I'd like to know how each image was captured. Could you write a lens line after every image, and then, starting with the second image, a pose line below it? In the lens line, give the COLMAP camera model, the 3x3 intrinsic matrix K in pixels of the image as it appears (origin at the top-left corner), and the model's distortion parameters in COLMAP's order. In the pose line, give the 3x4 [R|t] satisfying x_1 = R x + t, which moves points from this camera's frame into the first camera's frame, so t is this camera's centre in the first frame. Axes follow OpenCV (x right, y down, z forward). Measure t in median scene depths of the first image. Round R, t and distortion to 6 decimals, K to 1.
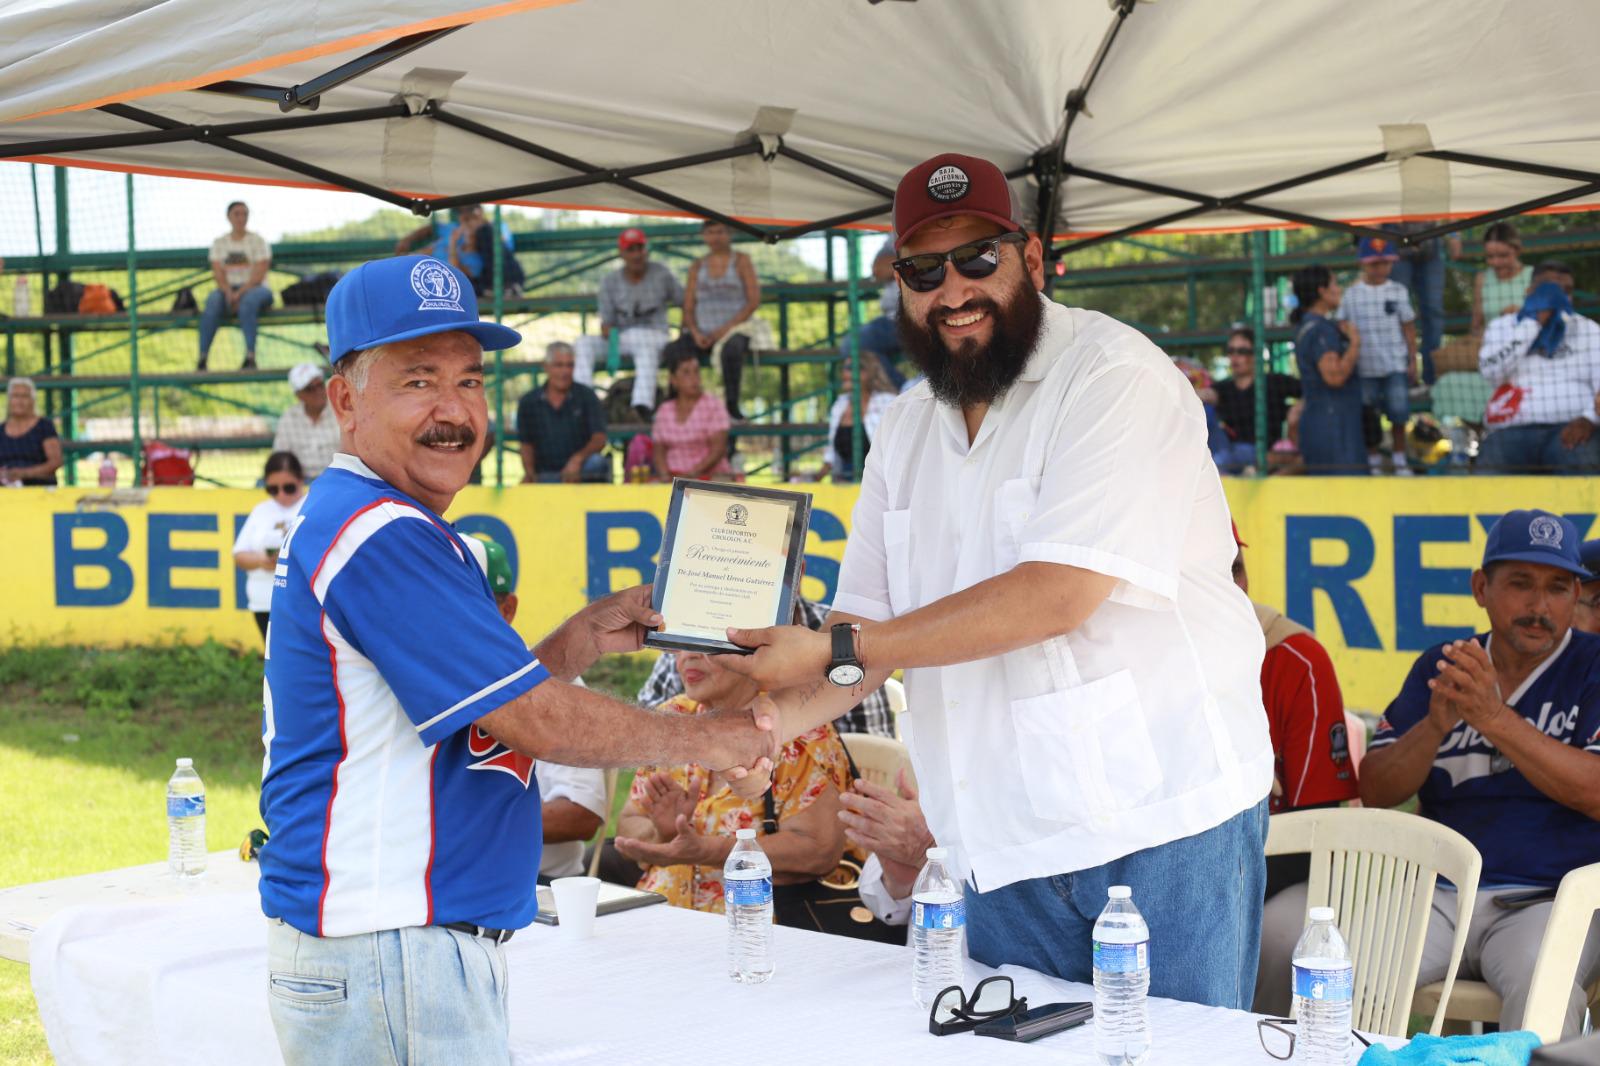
lens RADIAL K [[2356.4, 0, 791.7], [0, 2356.4, 532.4], [0, 0, 1]] dist [-0.066244, 0.000000]
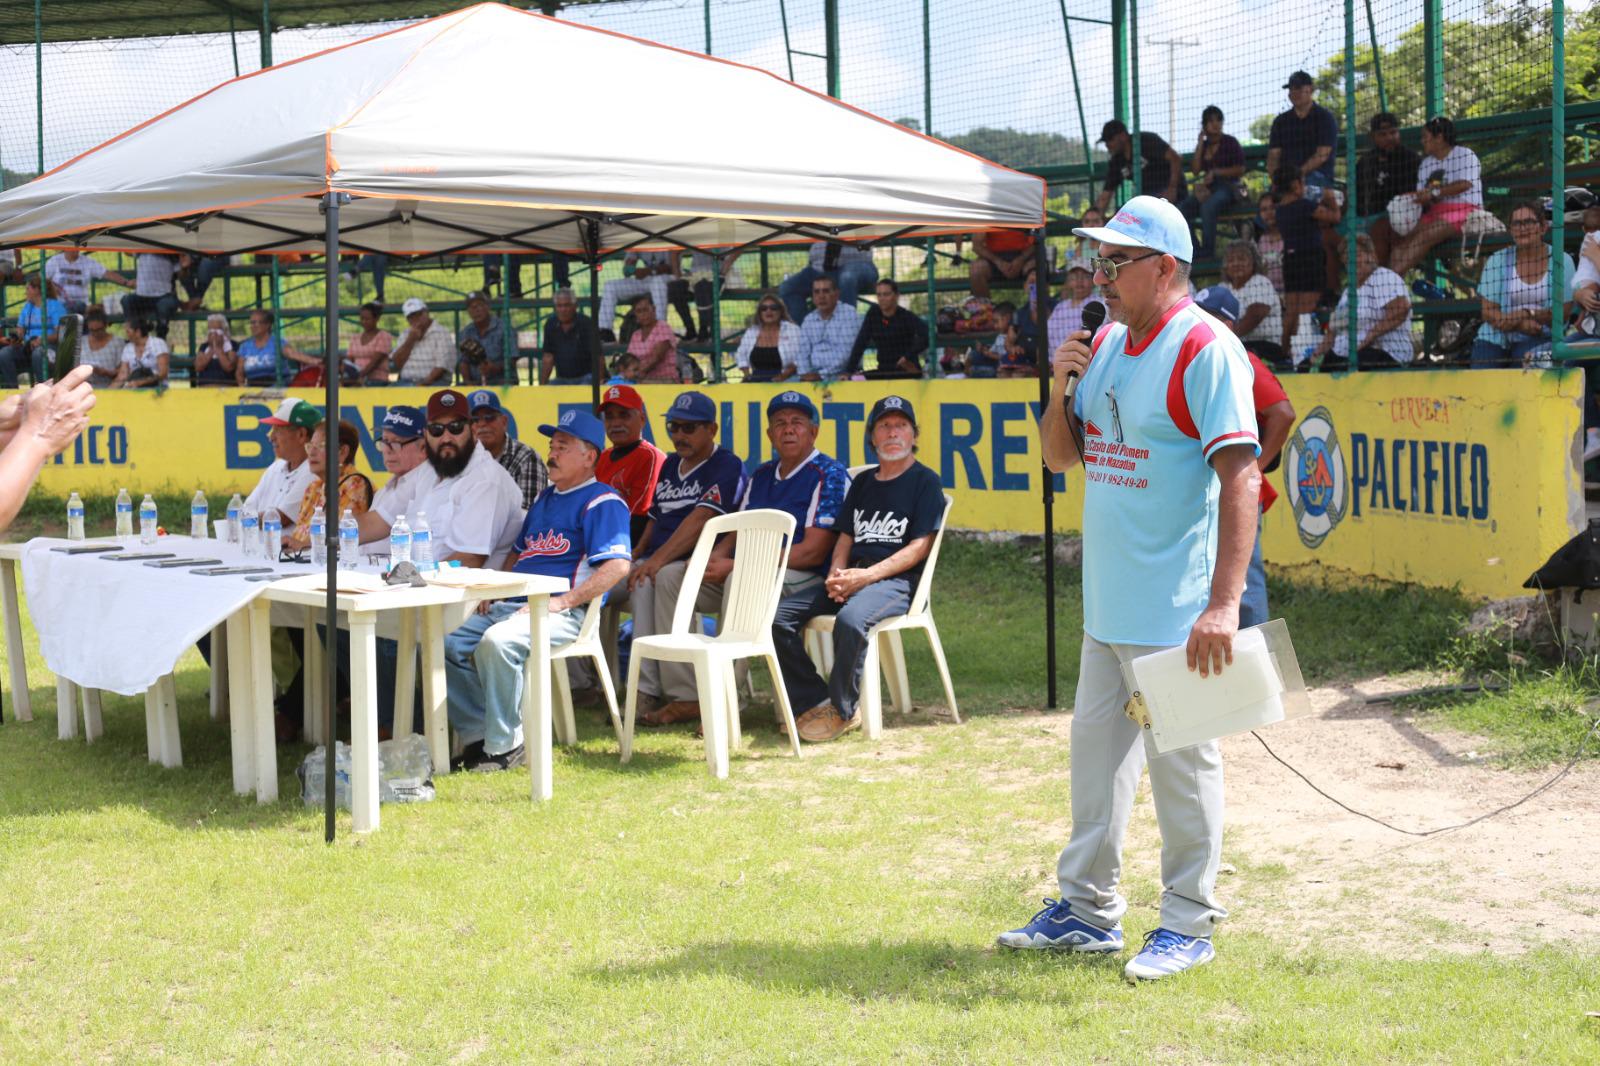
lens RADIAL K [[2361.7, 0, 807.3], [0, 2361.7, 534.7], [0, 0, 1]] dist [-0.097708, 0.000000]
pose [[0.989742, 0.009547, -0.142548, 0.266905], [-0.004134, 0.999261, 0.038218, 0.015458], [0.142807, -0.037237, 0.989050, -0.426835]]
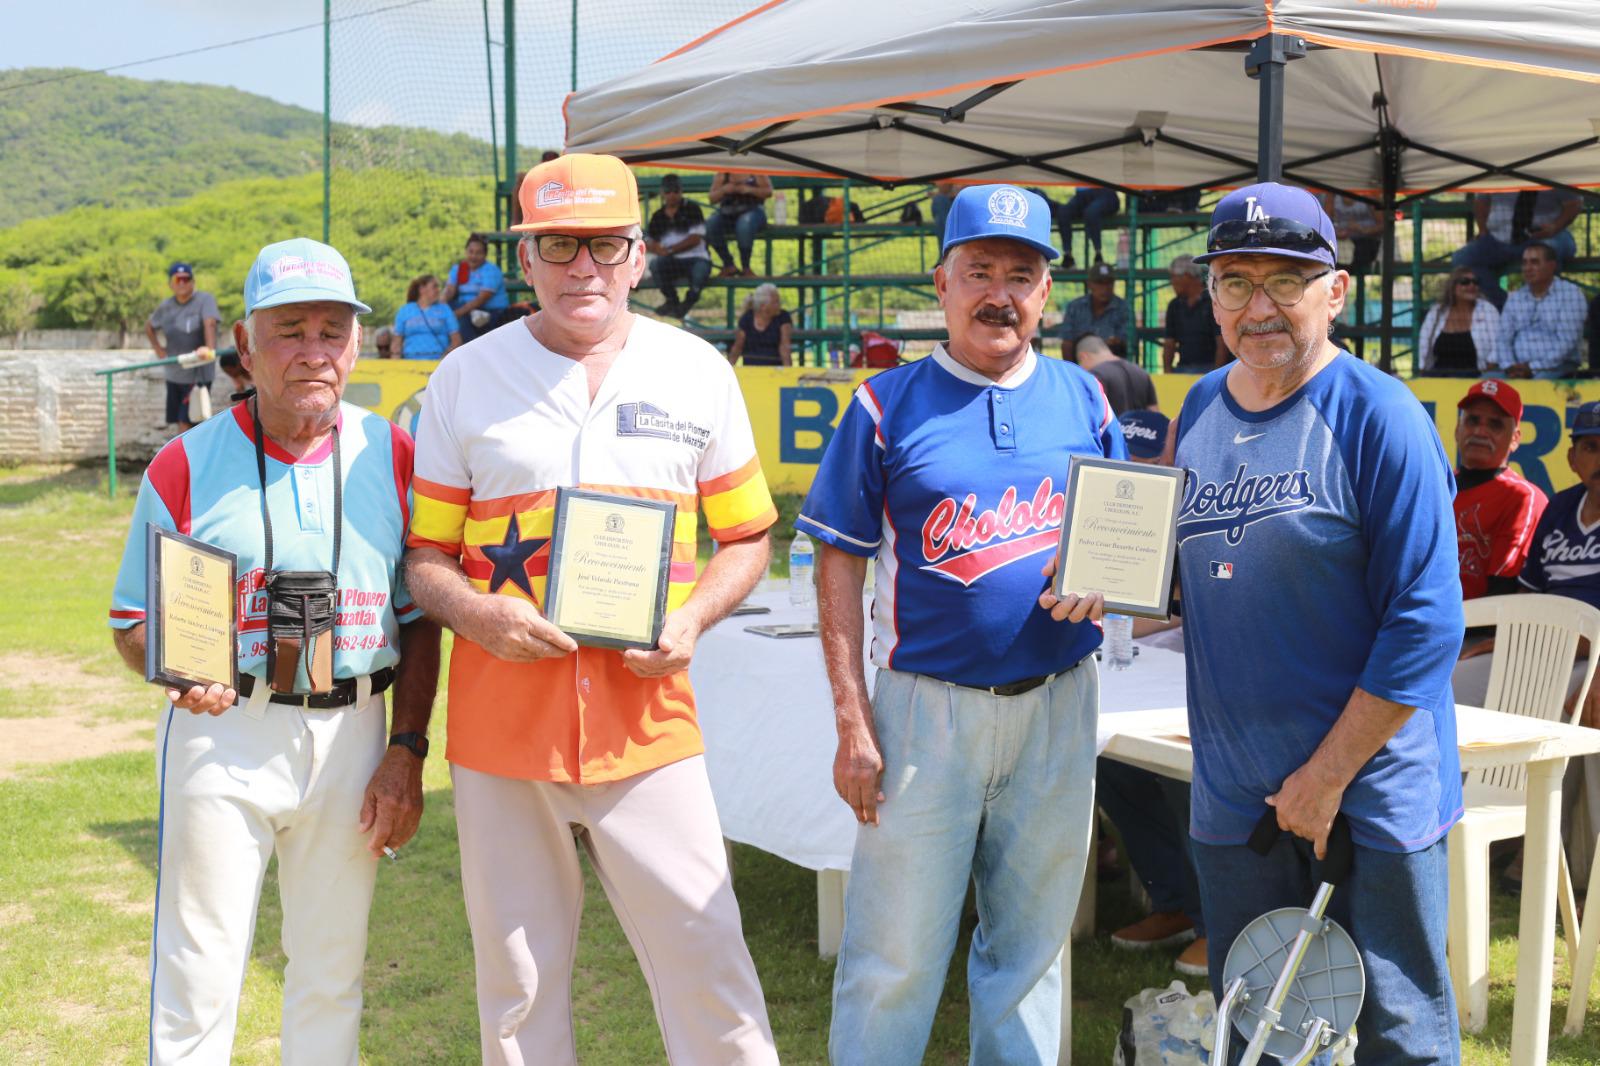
lens RADIAL K [[2361.7, 0, 801.3], [0, 2361.7, 541.3], [0, 0, 1]] dist [-0.097708, 0.000000]
pose [[0.943213, 0.045829, -0.329013, 0.115517], [-0.030165, 0.998162, 0.052562, 0.007209], [0.330817, -0.039653, 0.942862, -0.191091]]
